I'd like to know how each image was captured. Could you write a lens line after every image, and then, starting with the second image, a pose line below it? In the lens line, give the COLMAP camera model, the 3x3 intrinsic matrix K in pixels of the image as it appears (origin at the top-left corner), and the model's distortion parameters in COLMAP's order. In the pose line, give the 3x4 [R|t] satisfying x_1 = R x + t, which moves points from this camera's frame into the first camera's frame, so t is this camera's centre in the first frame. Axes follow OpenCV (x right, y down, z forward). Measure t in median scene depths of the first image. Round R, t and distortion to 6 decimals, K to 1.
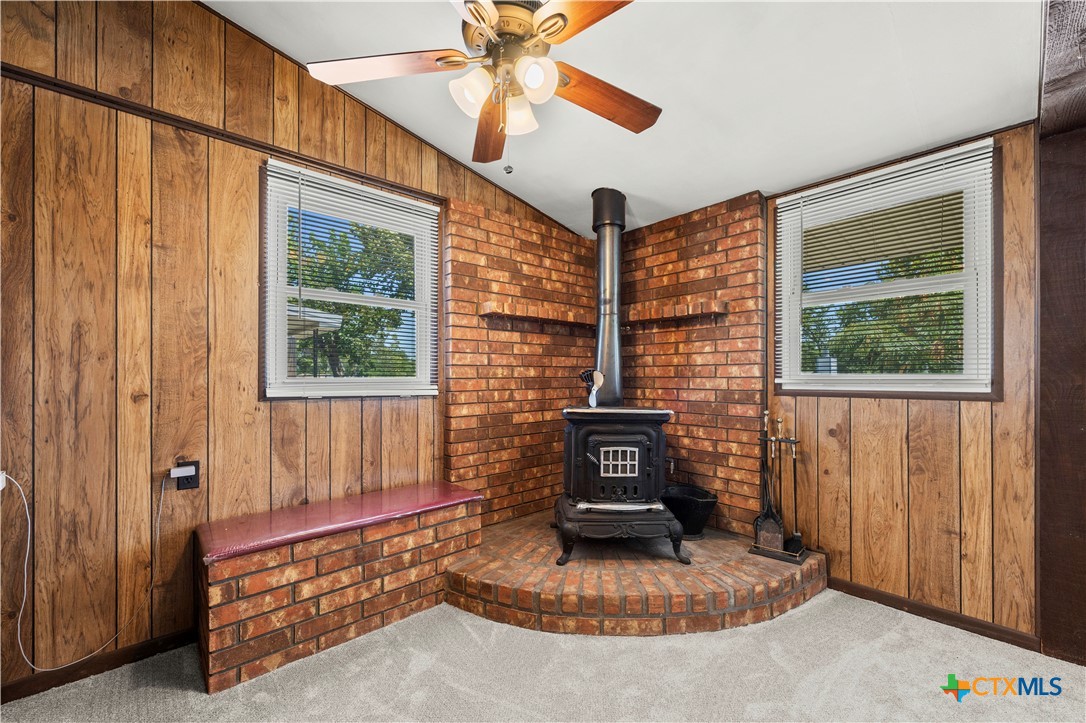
lens RADIAL K [[434.0, 0, 549.7], [0, 434.0, 376.5], [0, 0, 1]] dist [0.003229, -0.000810]
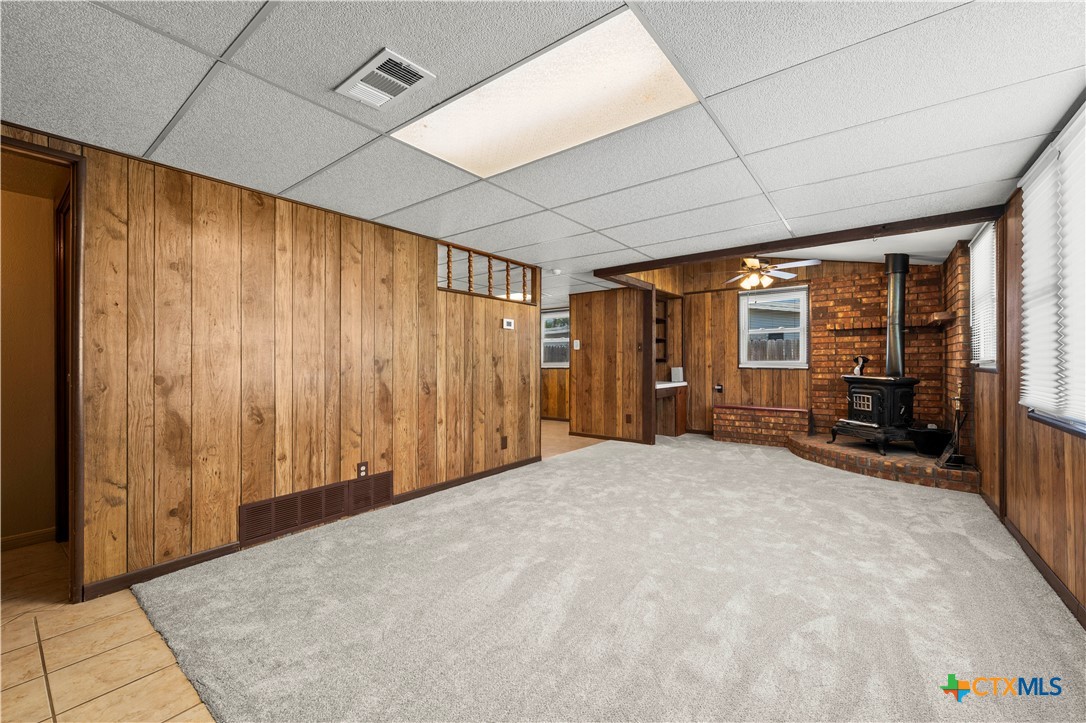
lens RADIAL K [[434.0, 0, 552.2], [0, 434.0, 361.0], [0, 0, 1]] dist [0.003229, -0.000810]
pose [[0.192107, -0.003950, -0.981366, 1.872807], [0.007197, 0.999971, -0.002616, -0.000109], [0.981348, -0.006561, 0.192130, -0.801450]]
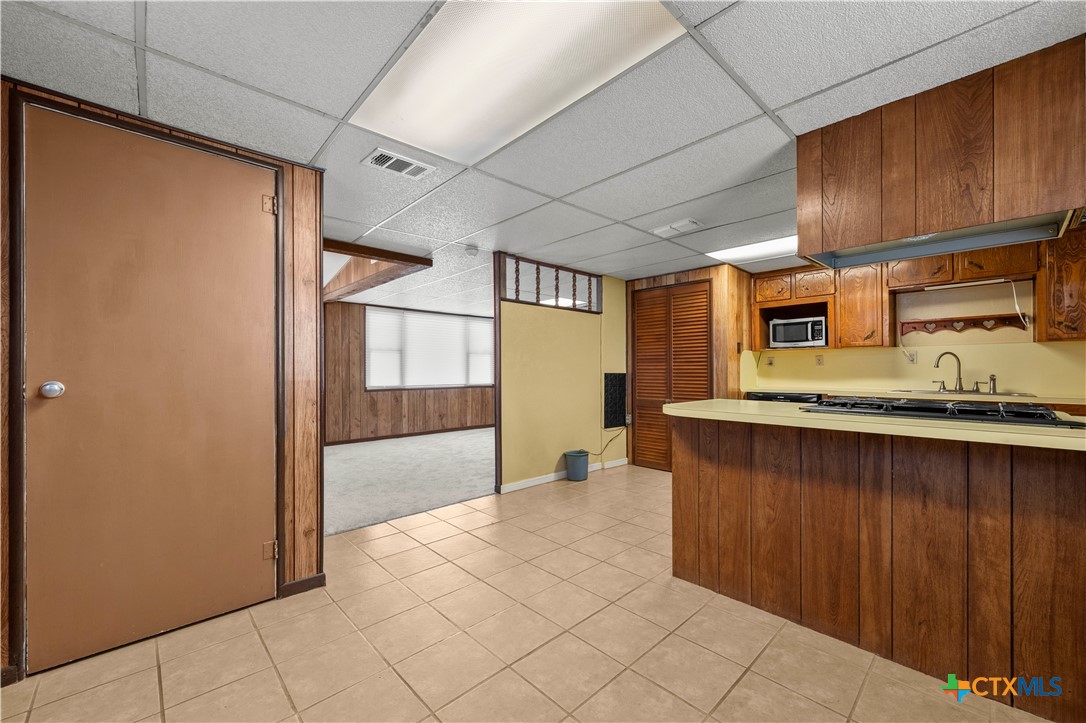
lens RADIAL K [[434.0, 0, 548.3], [0, 434.0, 368.5], [0, 0, 1]] dist [0.003229, -0.000810]
pose [[-0.018586, 0.006520, 0.999806, -1.866173], [-0.002119, 0.999976, -0.006560, 0.006130], [-0.999825, -0.002240, -0.018571, -0.631057]]
